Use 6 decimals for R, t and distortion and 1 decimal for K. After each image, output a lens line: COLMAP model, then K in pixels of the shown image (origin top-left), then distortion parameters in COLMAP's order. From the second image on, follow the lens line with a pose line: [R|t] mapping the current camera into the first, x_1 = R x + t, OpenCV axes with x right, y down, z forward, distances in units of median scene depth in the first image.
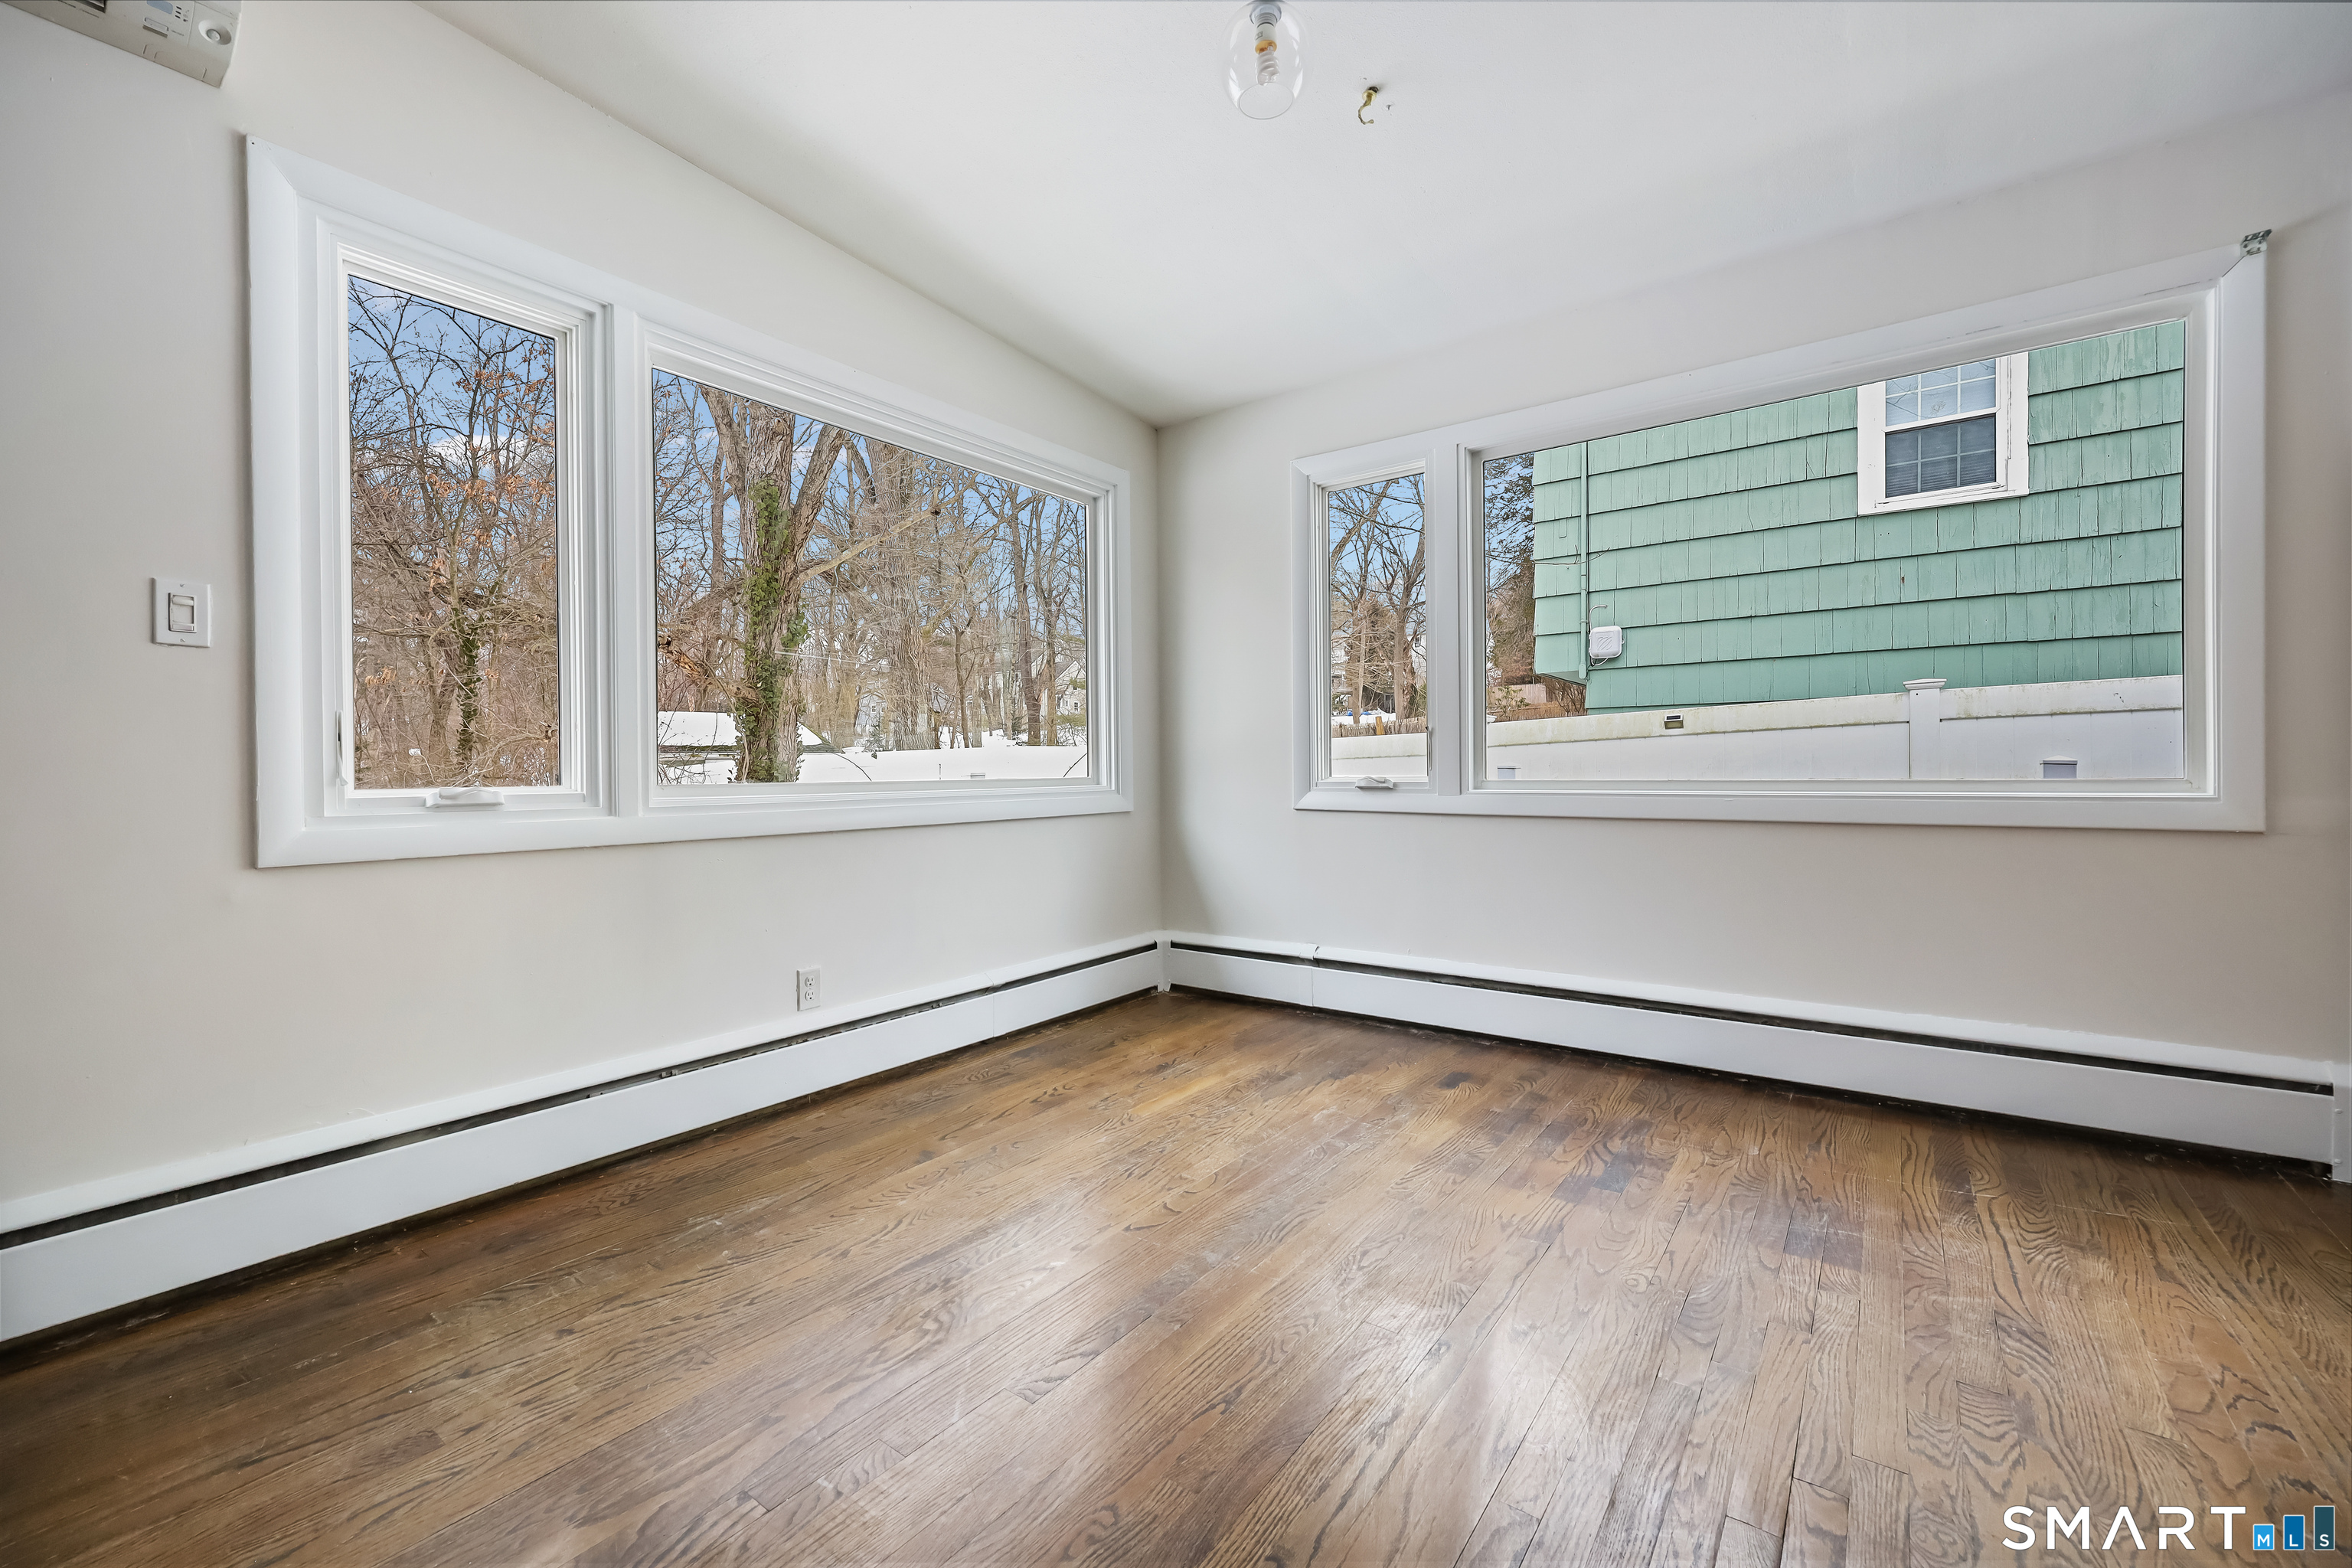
lens RADIAL K [[941.7, 0, 1178.5], [0, 941.7, 774.1], [0, 0, 1]] dist [0.001963, 0.000371]
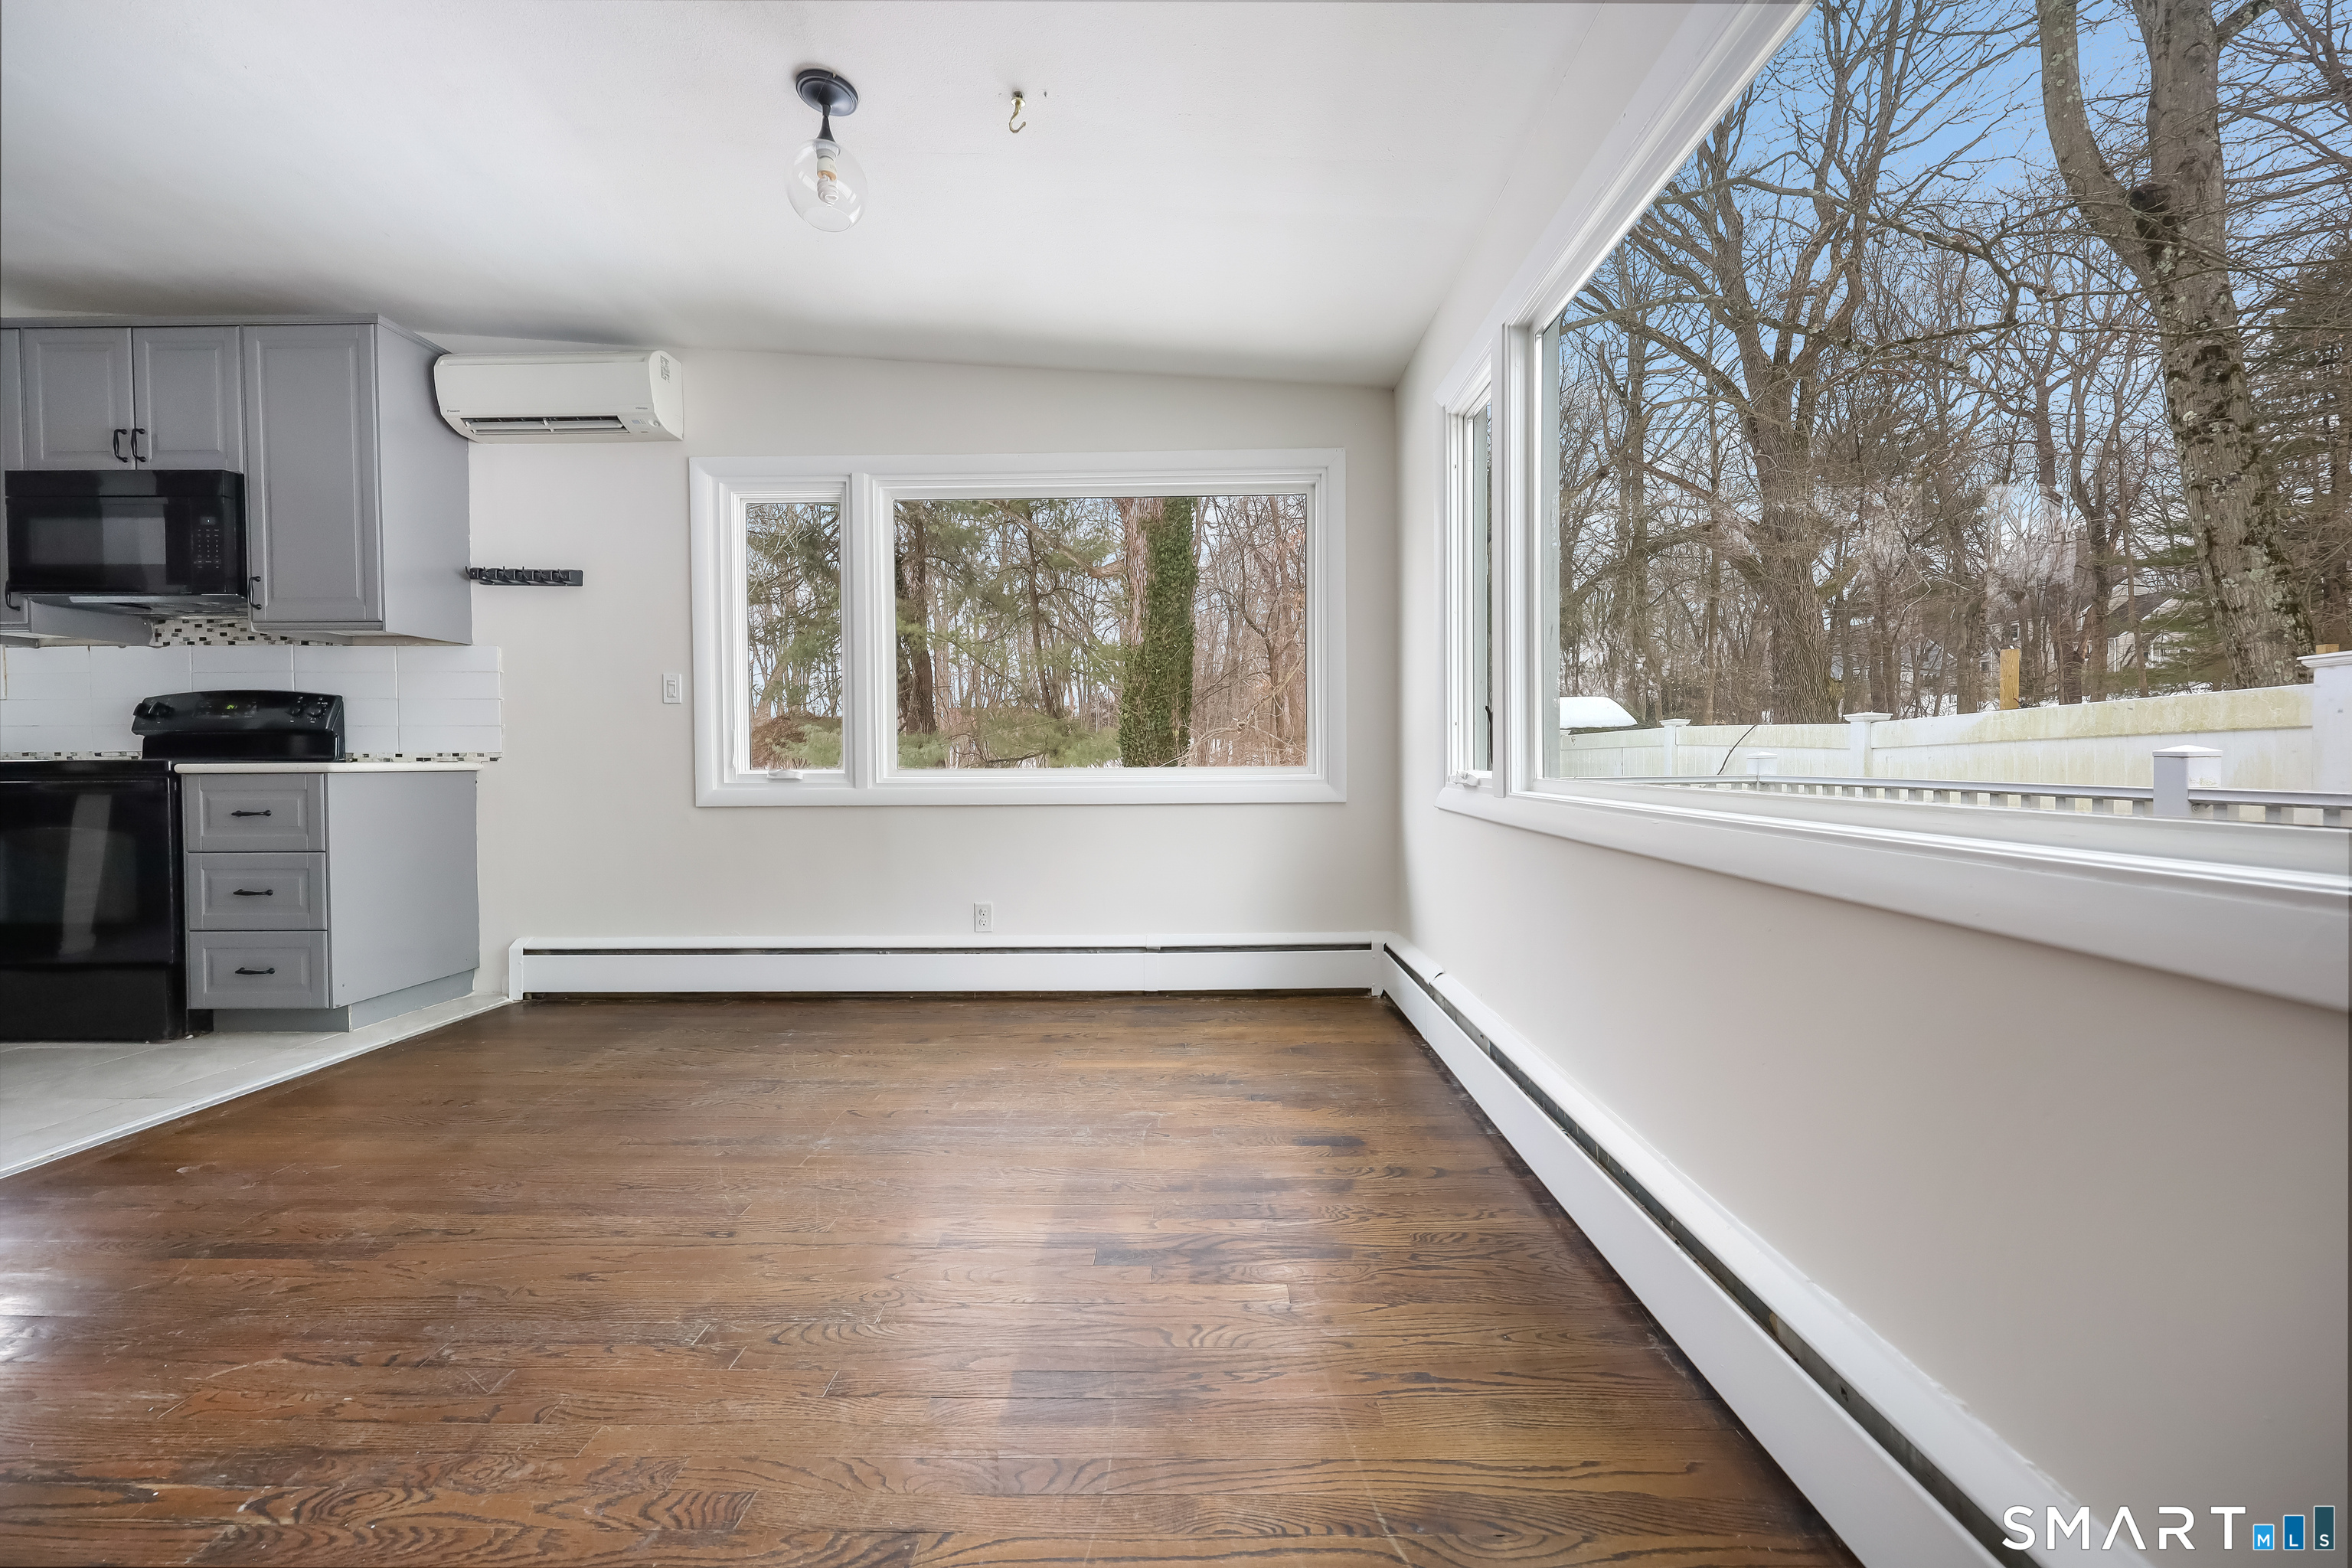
lens RADIAL K [[941.7, 0, 1178.5], [0, 941.7, 774.1], [0, 0, 1]] dist [0.001963, 0.000371]
pose [[0.585927, 0.020171, -0.810113, 0.957190], [-0.002558, 0.999731, 0.023042, -0.016601], [0.810360, -0.011429, 0.585821, 0.451919]]
